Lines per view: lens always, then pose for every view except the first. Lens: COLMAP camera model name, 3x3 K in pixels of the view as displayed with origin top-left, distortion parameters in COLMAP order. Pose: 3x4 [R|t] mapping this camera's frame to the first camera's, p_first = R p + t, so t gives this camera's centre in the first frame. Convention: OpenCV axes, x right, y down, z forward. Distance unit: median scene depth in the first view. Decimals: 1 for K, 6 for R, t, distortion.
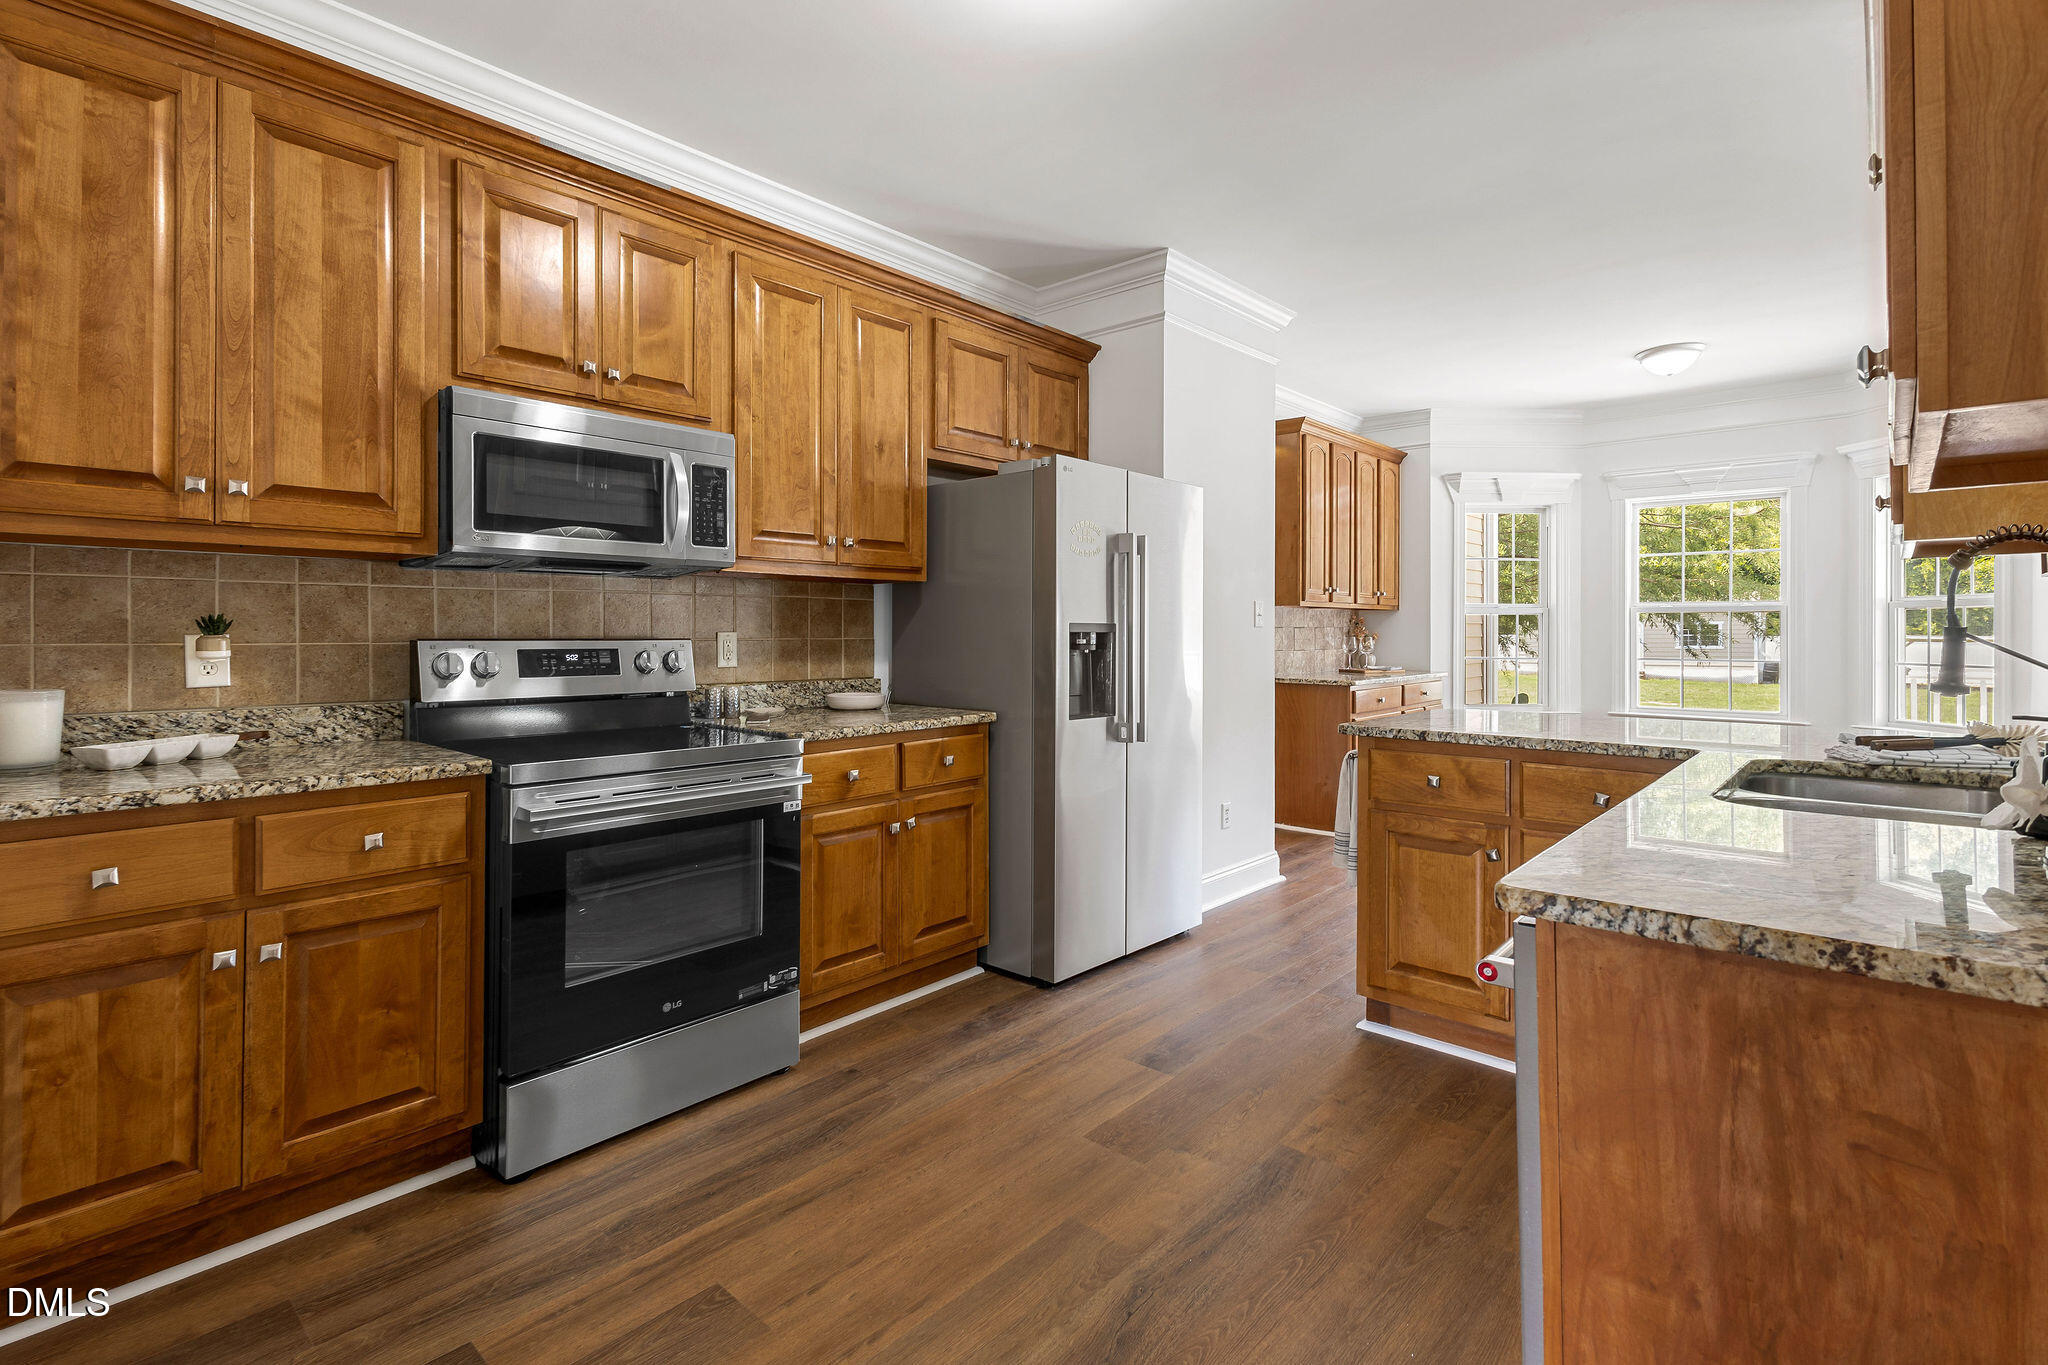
lens RADIAL K [[959.2, 0, 1026.4], [0, 959.2, 643.5], [0, 0, 1]] dist [0.000664, 0.000070]
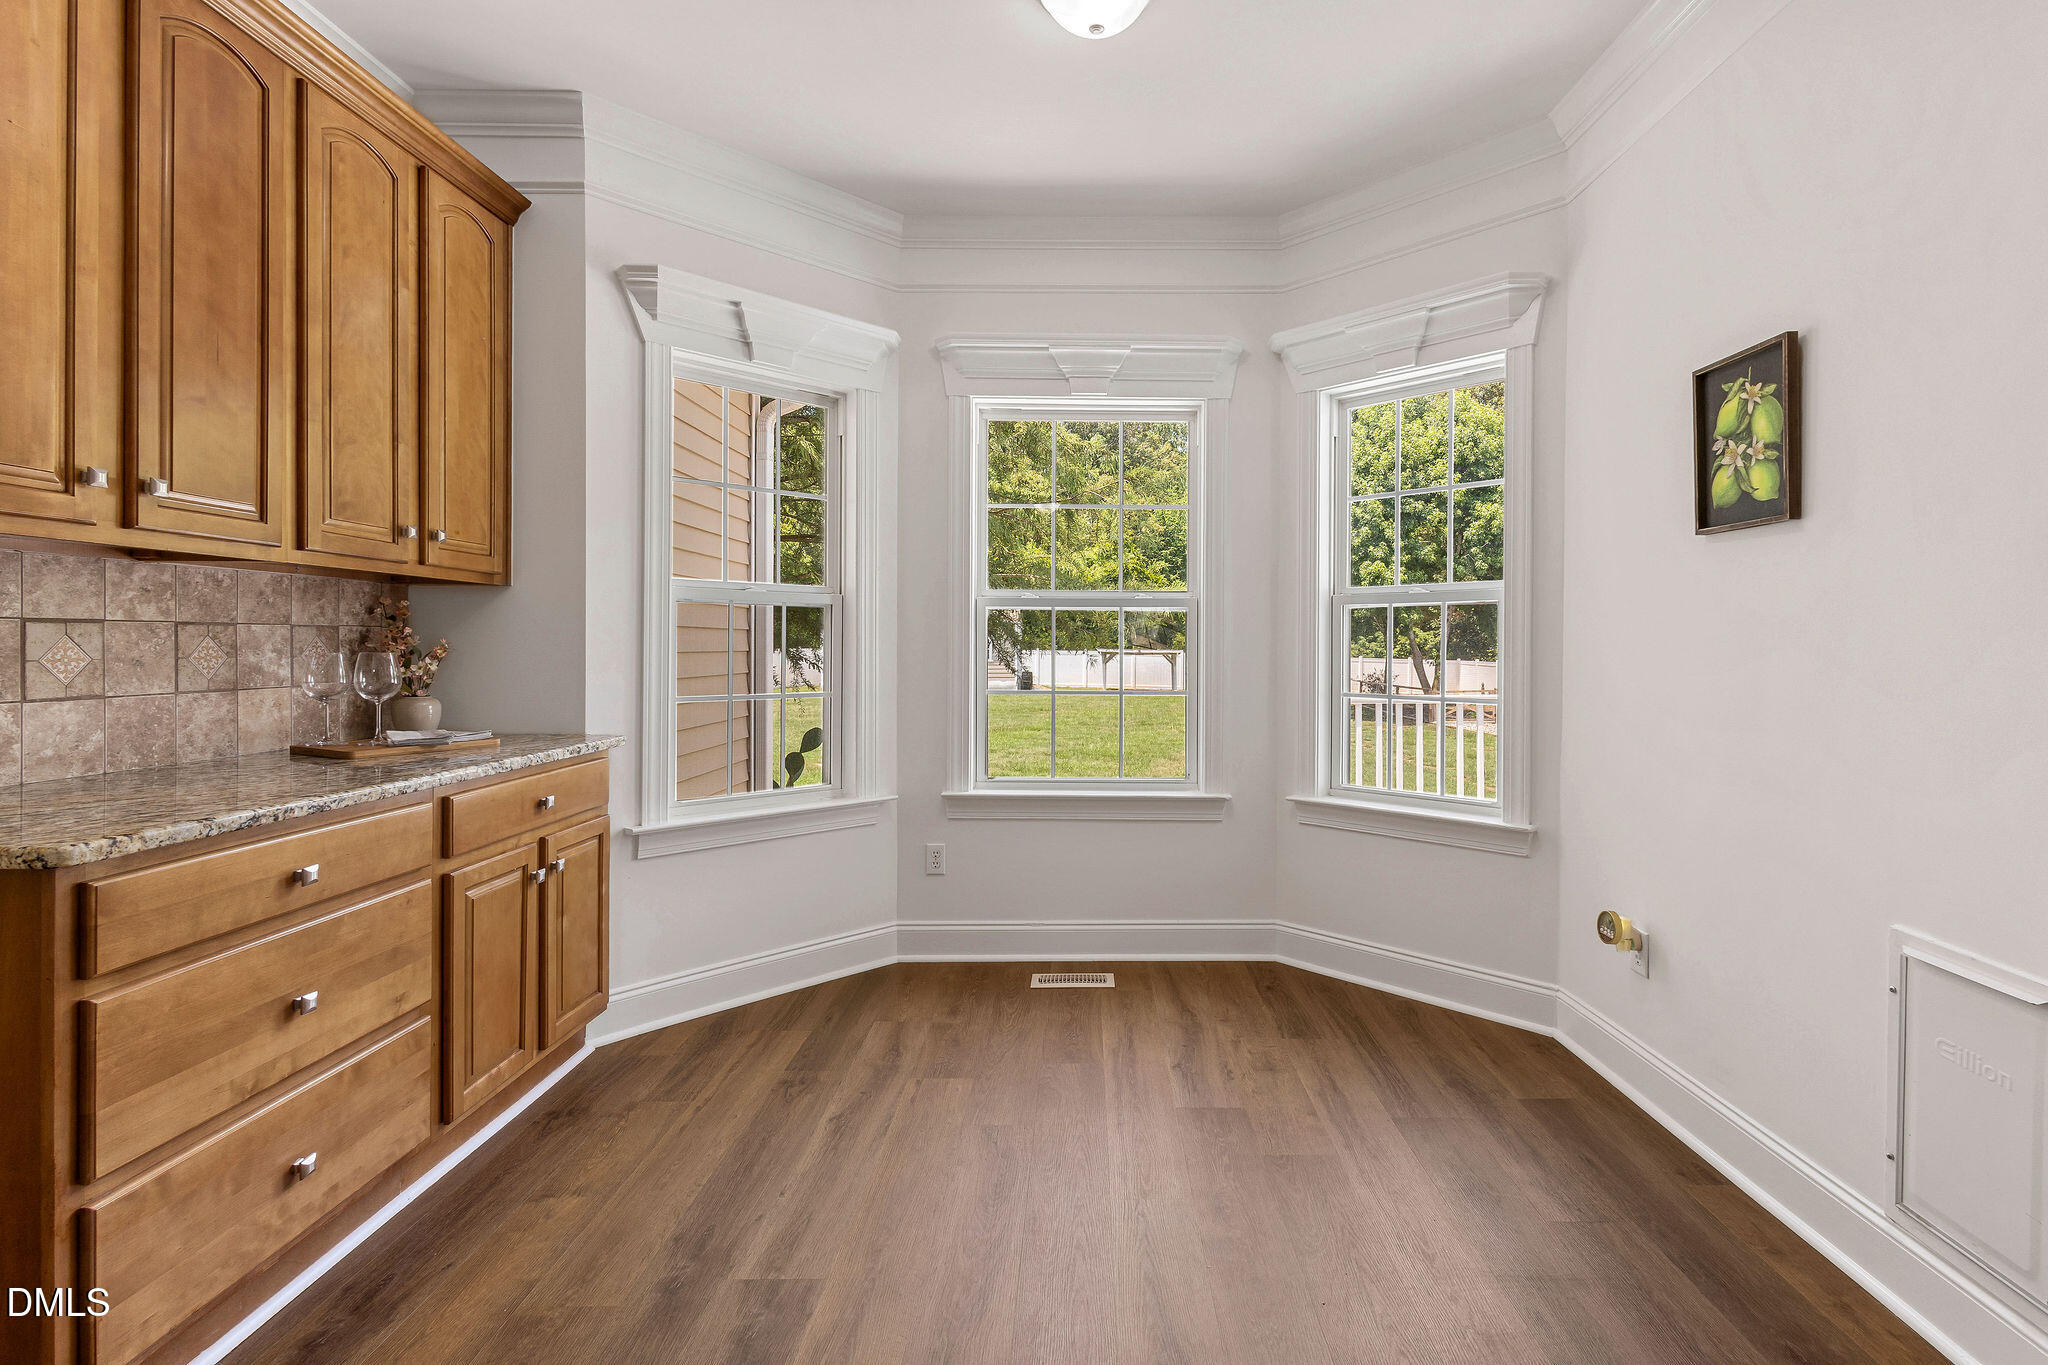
lens RADIAL K [[959.2, 0, 1026.4], [0, 959.2, 643.5], [0, 0, 1]] dist [0.000664, 0.000070]
pose [[0.777859, 0.004437, 0.628423, 0.310941], [0.003447, 0.999930, -0.011326, -0.005307], [-0.628429, 0.010976, 0.777789, 0.562063]]
